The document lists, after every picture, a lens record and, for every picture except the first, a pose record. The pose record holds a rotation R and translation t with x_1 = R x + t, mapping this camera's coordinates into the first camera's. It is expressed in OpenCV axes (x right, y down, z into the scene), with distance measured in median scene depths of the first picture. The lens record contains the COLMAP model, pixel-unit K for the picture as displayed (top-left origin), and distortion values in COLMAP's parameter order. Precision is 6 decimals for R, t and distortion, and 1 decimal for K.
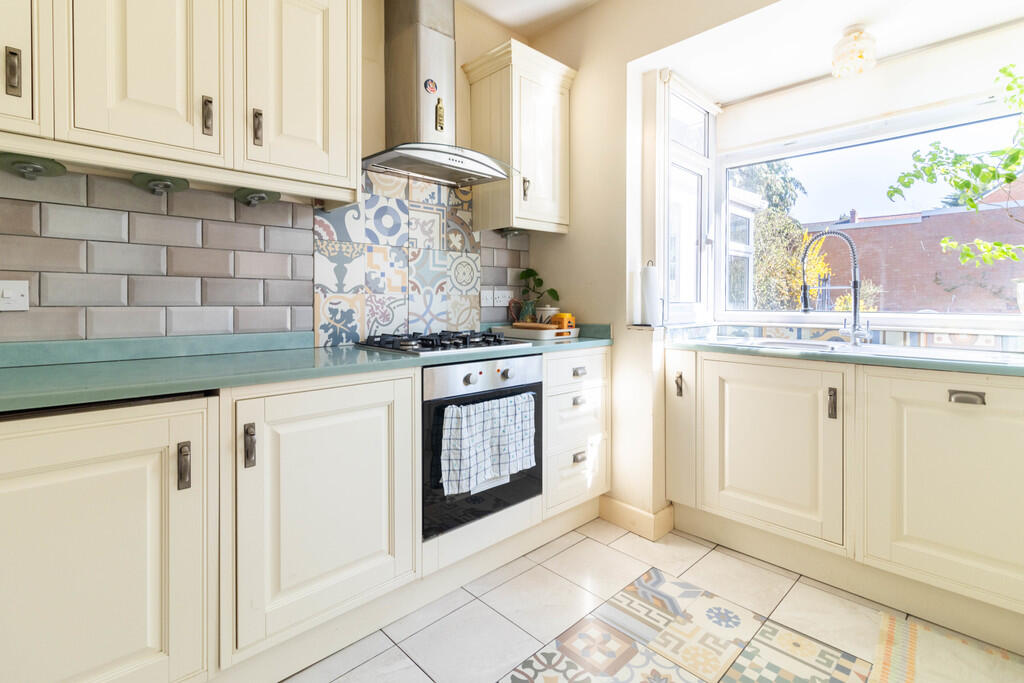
lens RADIAL K [[487.0, 0, 510.9], [0, 487.0, 305.3], [0, 0, 1]] dist [0.002361, 0.000352]
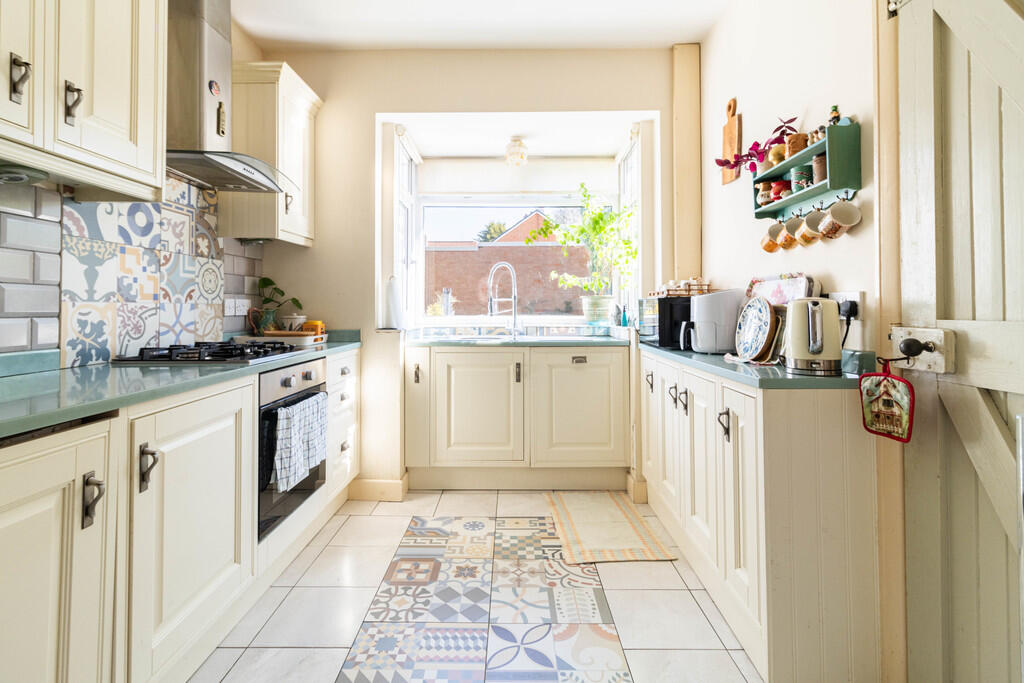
lens RADIAL K [[487.0, 0, 510.9], [0, 487.0, 305.3], [0, 0, 1]] dist [0.002361, 0.000352]
pose [[0.699273, 0.000969, 0.714854, -0.427937], [0.011382, 0.999857, -0.012489, 0.000247], [-0.714764, 0.016870, 0.699162, -0.086784]]
